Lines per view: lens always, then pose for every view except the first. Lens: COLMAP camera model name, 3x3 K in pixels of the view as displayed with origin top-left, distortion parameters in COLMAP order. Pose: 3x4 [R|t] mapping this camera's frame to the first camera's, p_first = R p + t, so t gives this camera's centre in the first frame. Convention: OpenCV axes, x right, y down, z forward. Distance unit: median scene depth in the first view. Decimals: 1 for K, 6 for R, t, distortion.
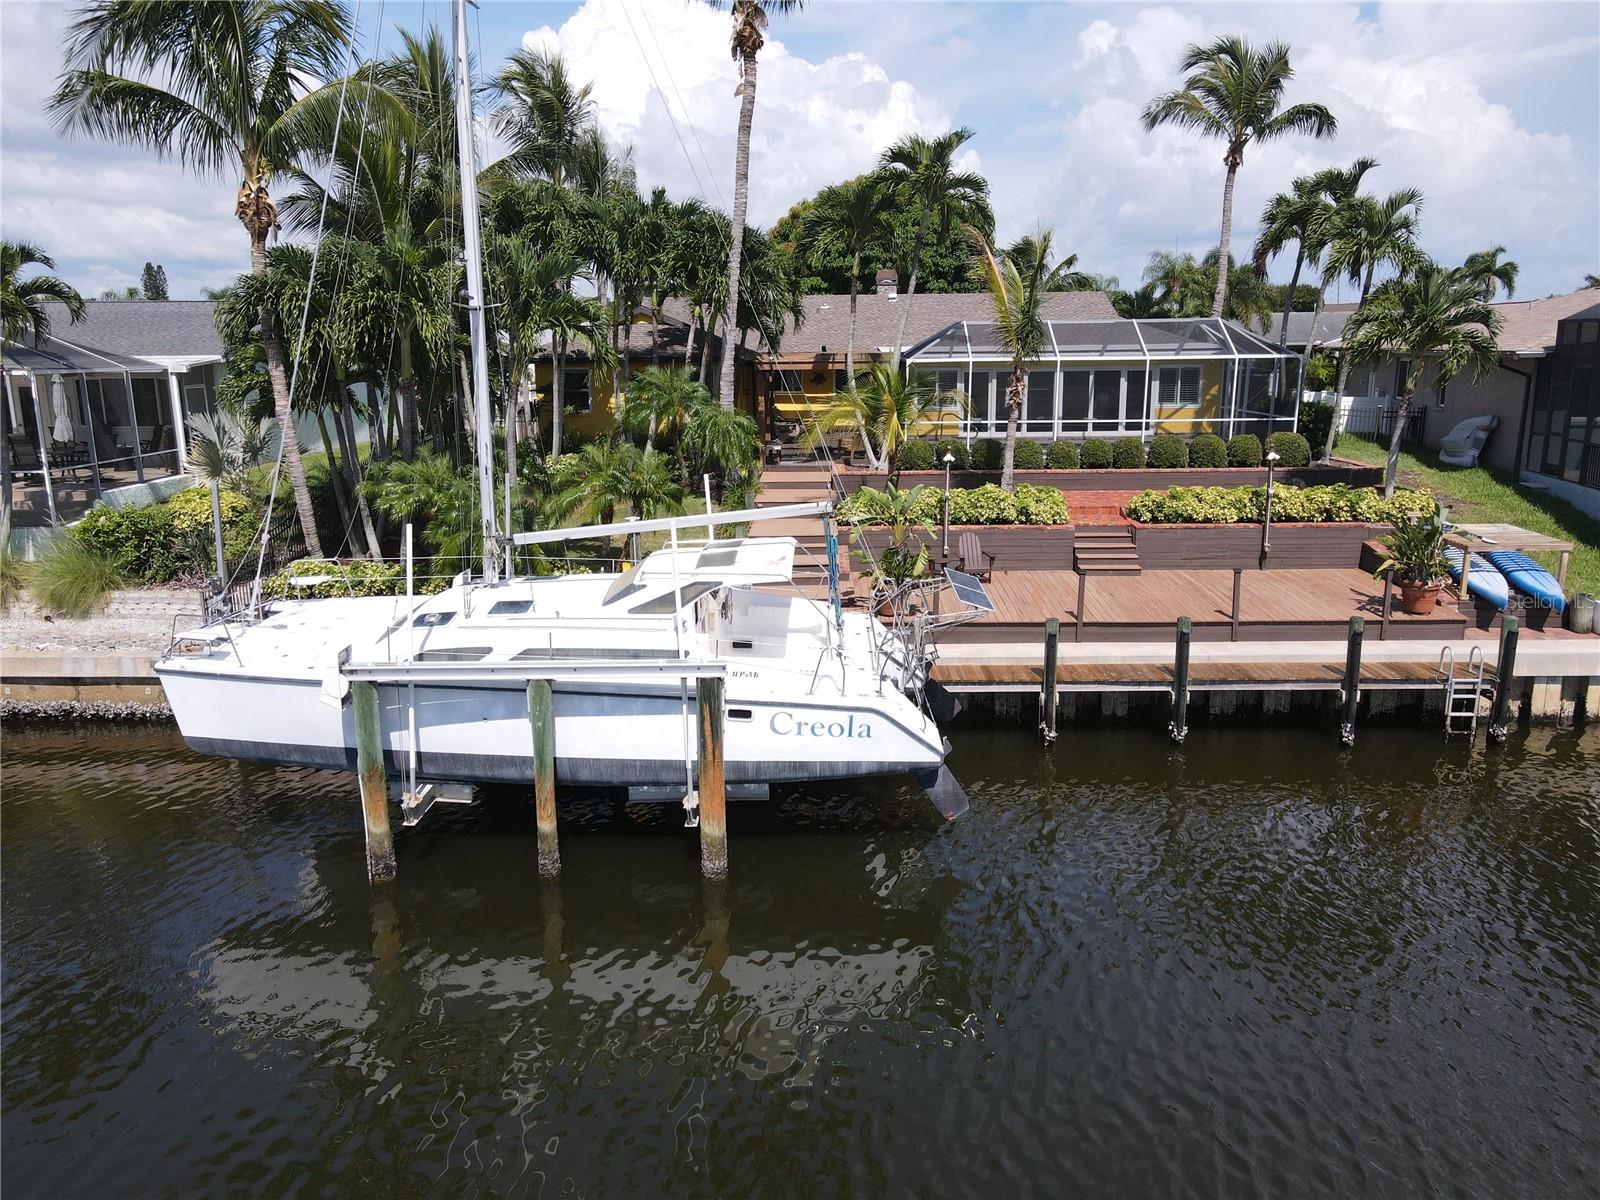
lens RADIAL K [[1171.6, 0, 799.3], [0, 1171.6, 587.5], [0, 0, 1]] dist [0.008832, 0.011995]
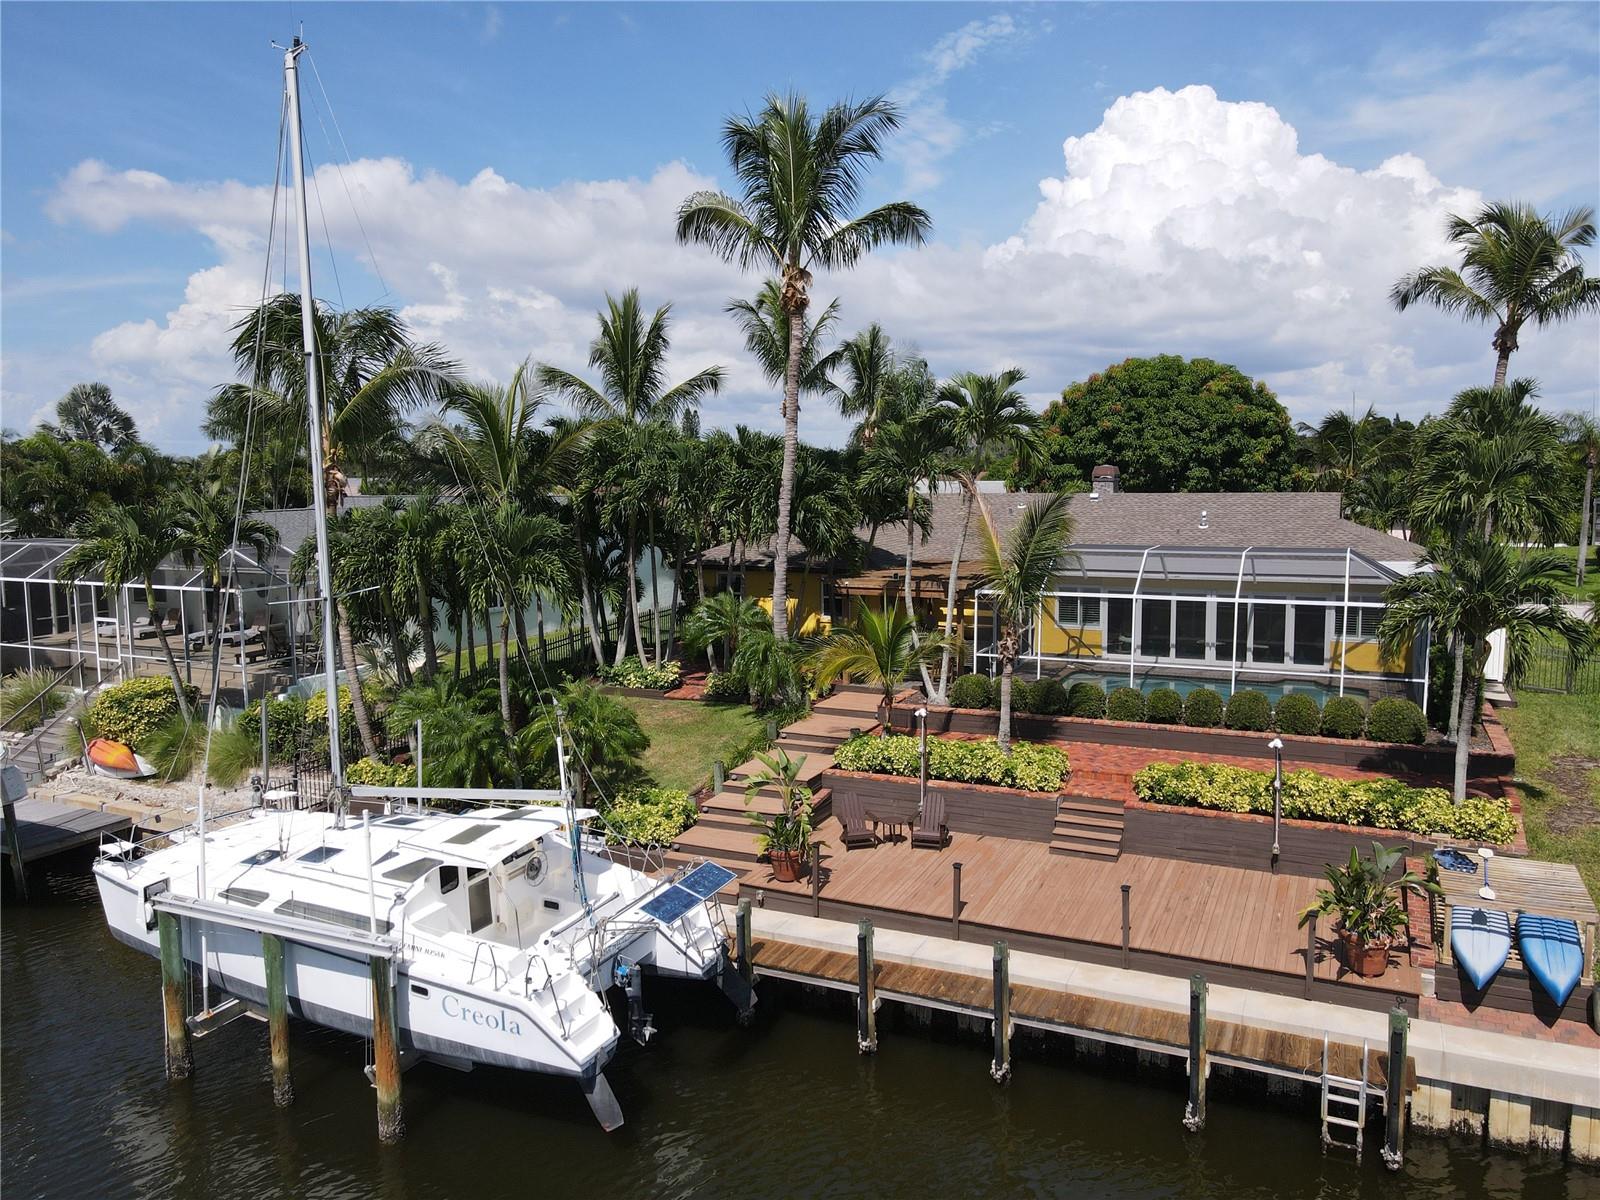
lens RADIAL K [[1171.6, 0, 799.3], [0, 1171.6, 587.5], [0, 0, 1]] dist [0.008832, 0.011995]
pose [[0.910580, 0.042004, -0.411192, 0.464631], [-0.083382, 0.993038, -0.083208, -0.133867], [0.404834, 0.110053, 0.907743, 0.070640]]
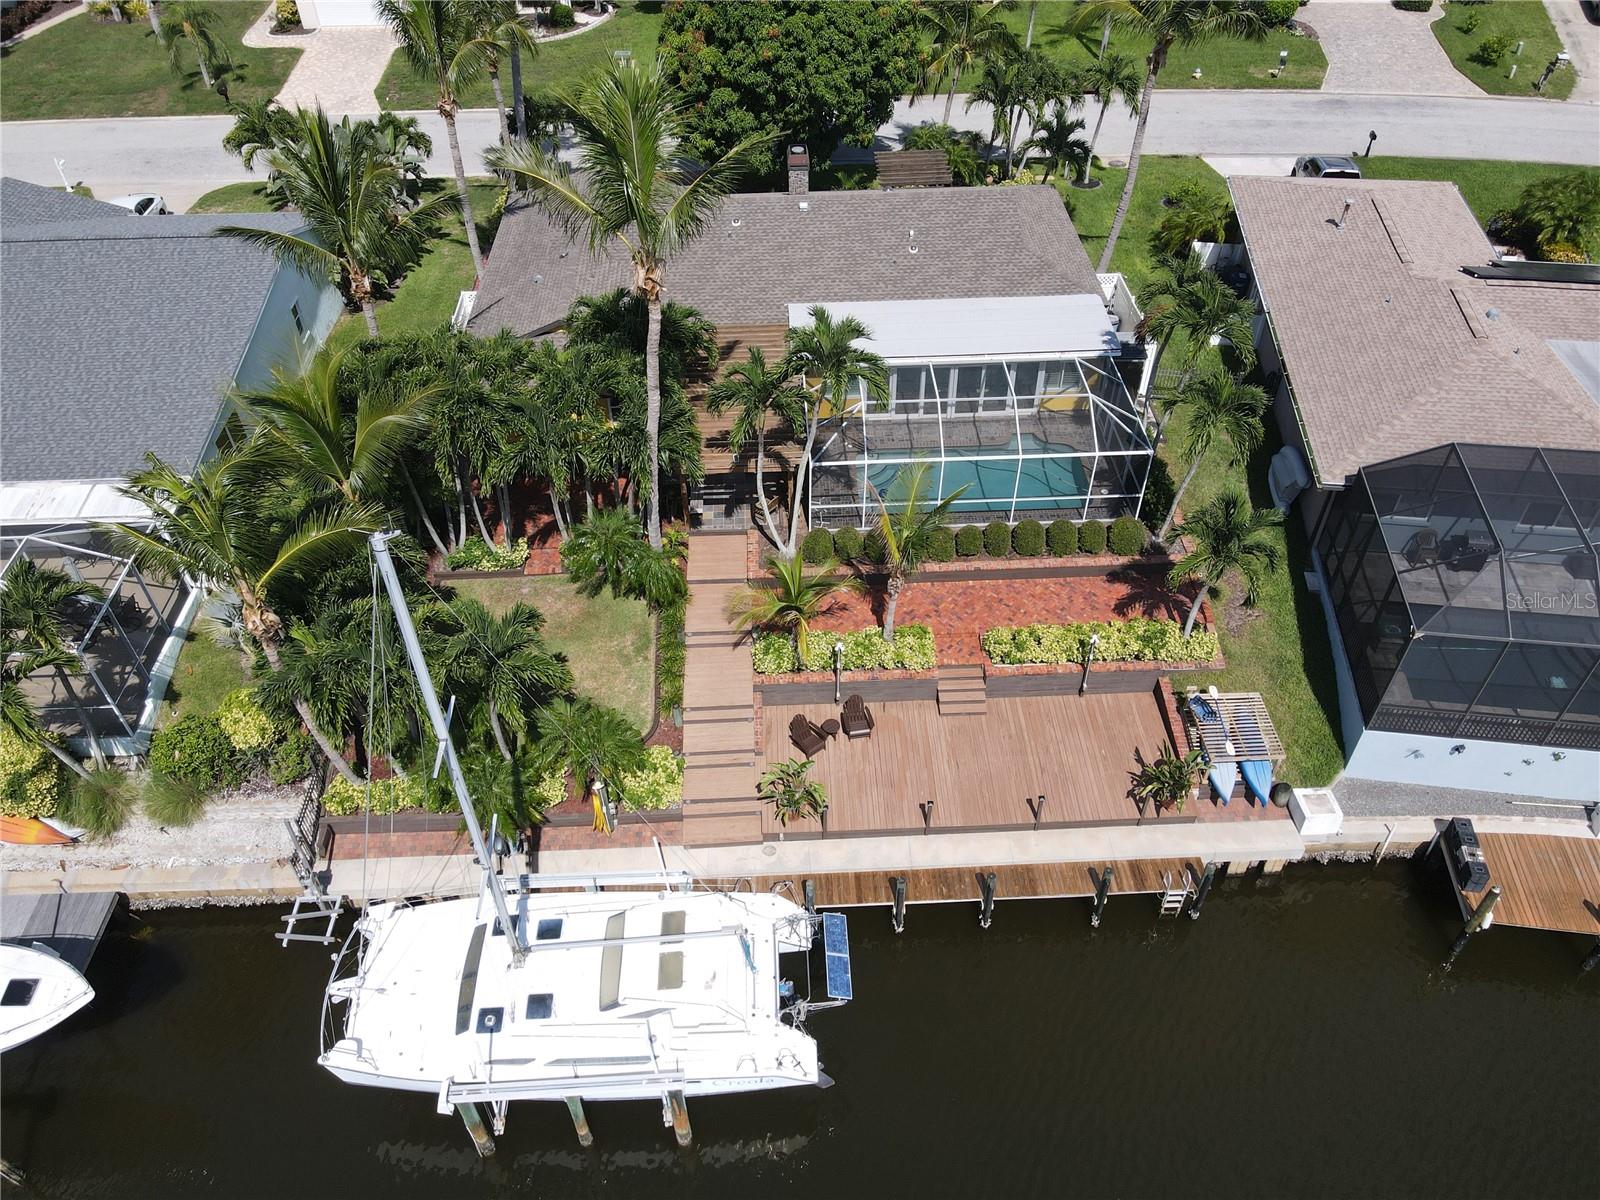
lens RADIAL K [[1171.6, 0, 799.3], [0, 1171.6, 587.5], [0, 0, 1]] dist [0.008832, 0.011995]
pose [[0.998312, -0.042525, 0.039570, 0.040412], [0.016066, 0.856781, 0.515430, -0.874367], [-0.055821, -0.513924, 0.856018, -0.039193]]
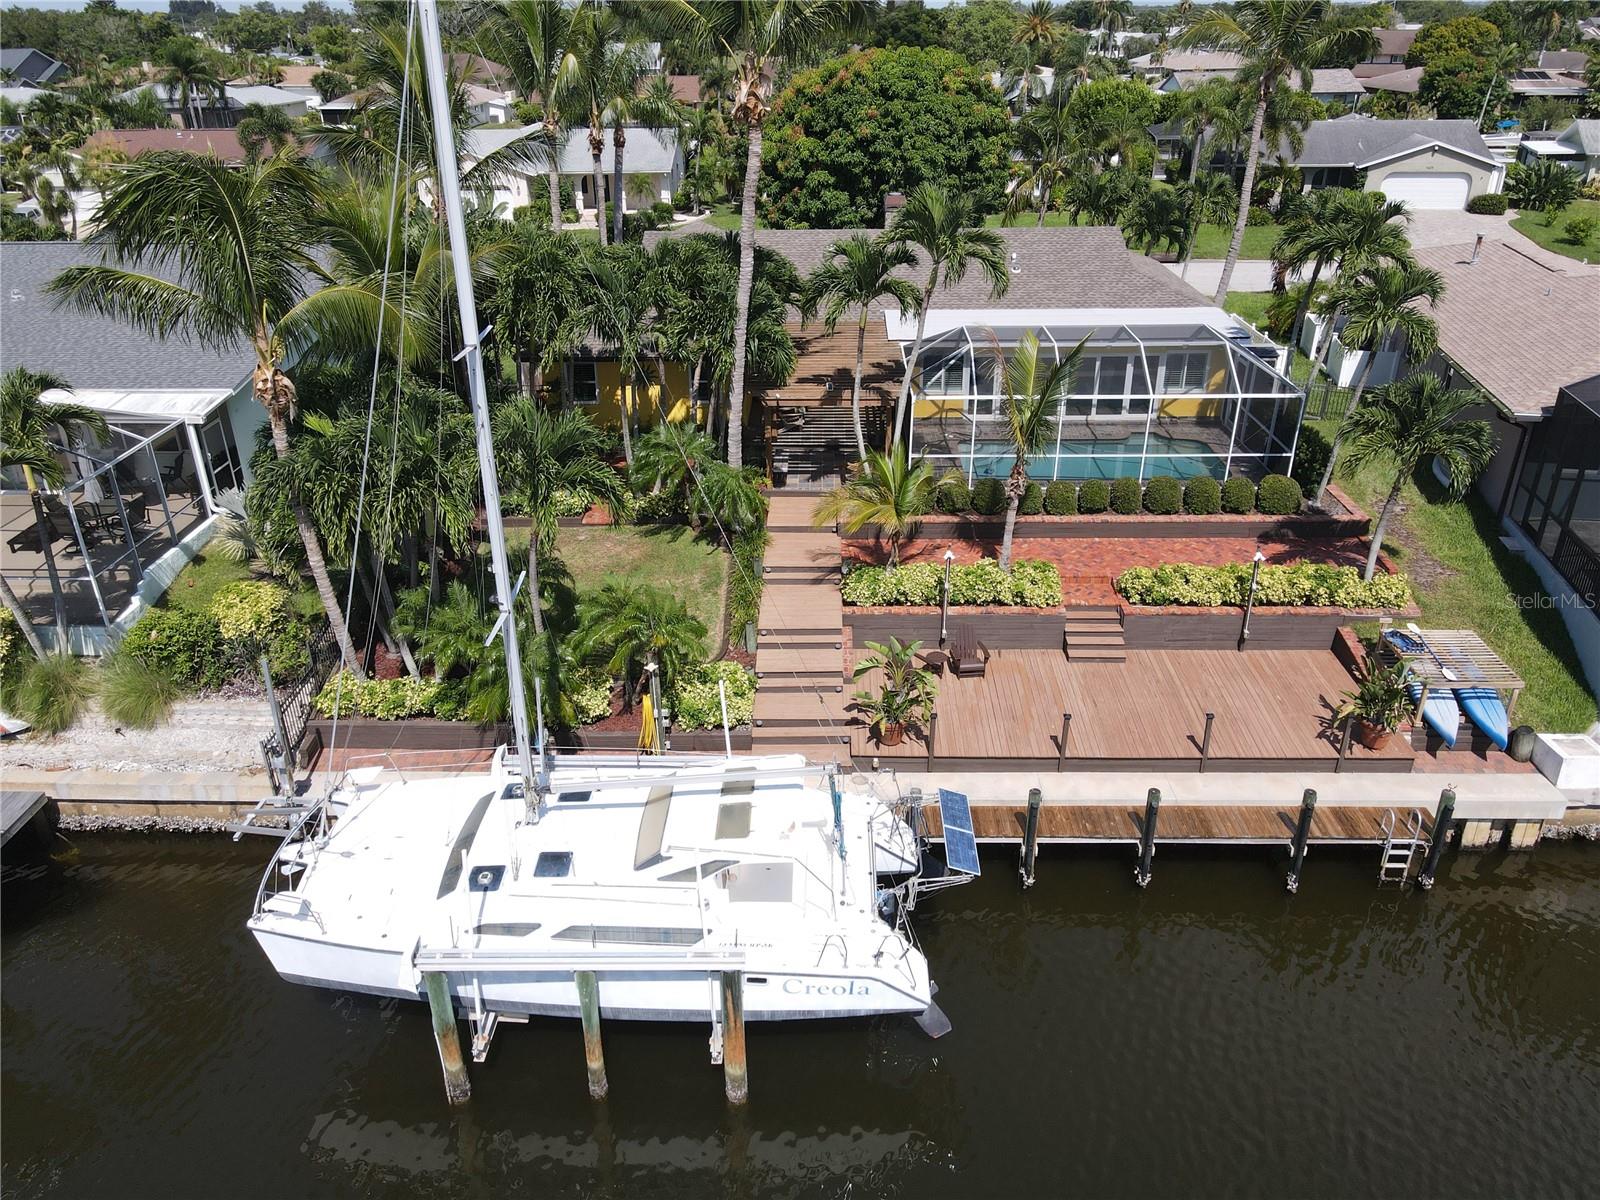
lens RADIAL K [[1171.6, 0, 799.3], [0, 1171.6, 587.5], [0, 0, 1]] dist [0.008832, 0.011995]
pose [[0.999996, 0.000270, -0.002849, -0.003425], [0.000436, 0.969516, 0.245027, -0.365859], [0.002829, -0.245027, 0.969512, -0.023089]]
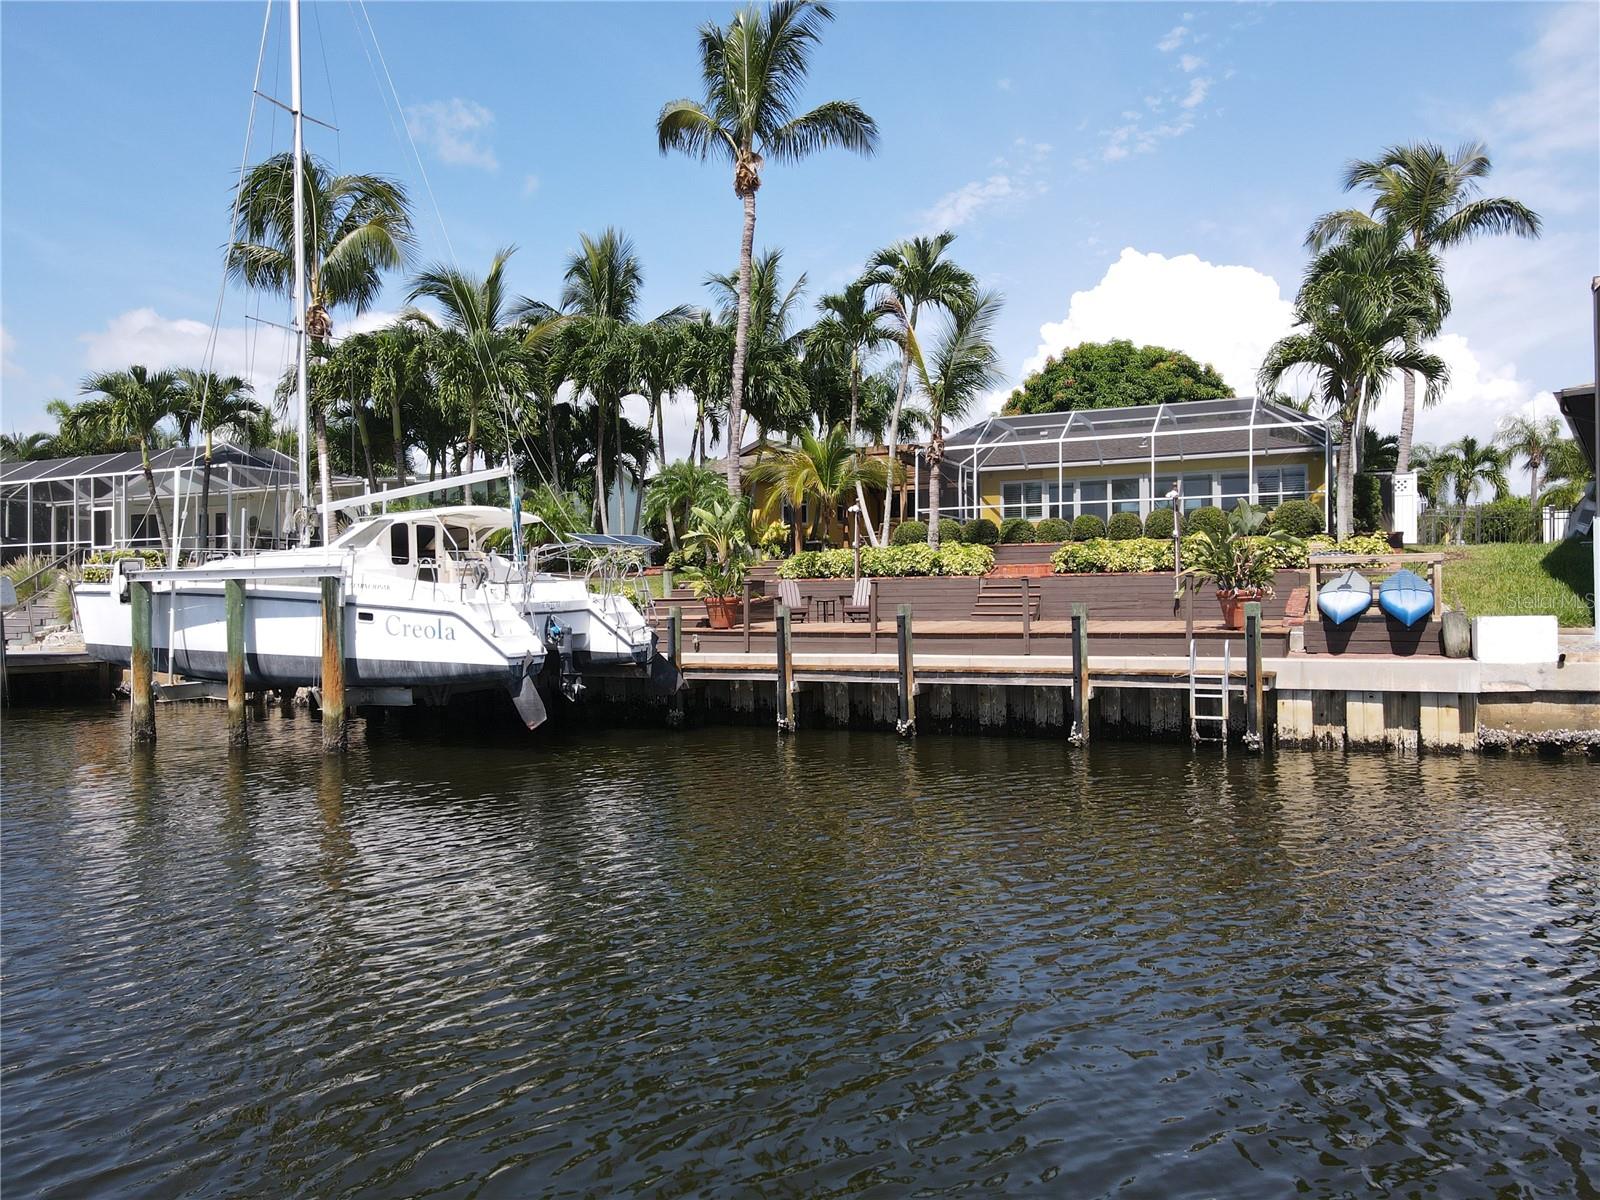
lens RADIAL K [[1166.7, 0, 800.0], [0, 1166.7, 600.0], [0, 0, 1]] dist [-0.005232, 0.045941]
pose [[0.909867, 0.001331, -0.414898, 0.554690], [-0.086791, 0.978481, -0.187193, 0.180989], [0.405721, 0.206330, 0.890403, 0.078490]]
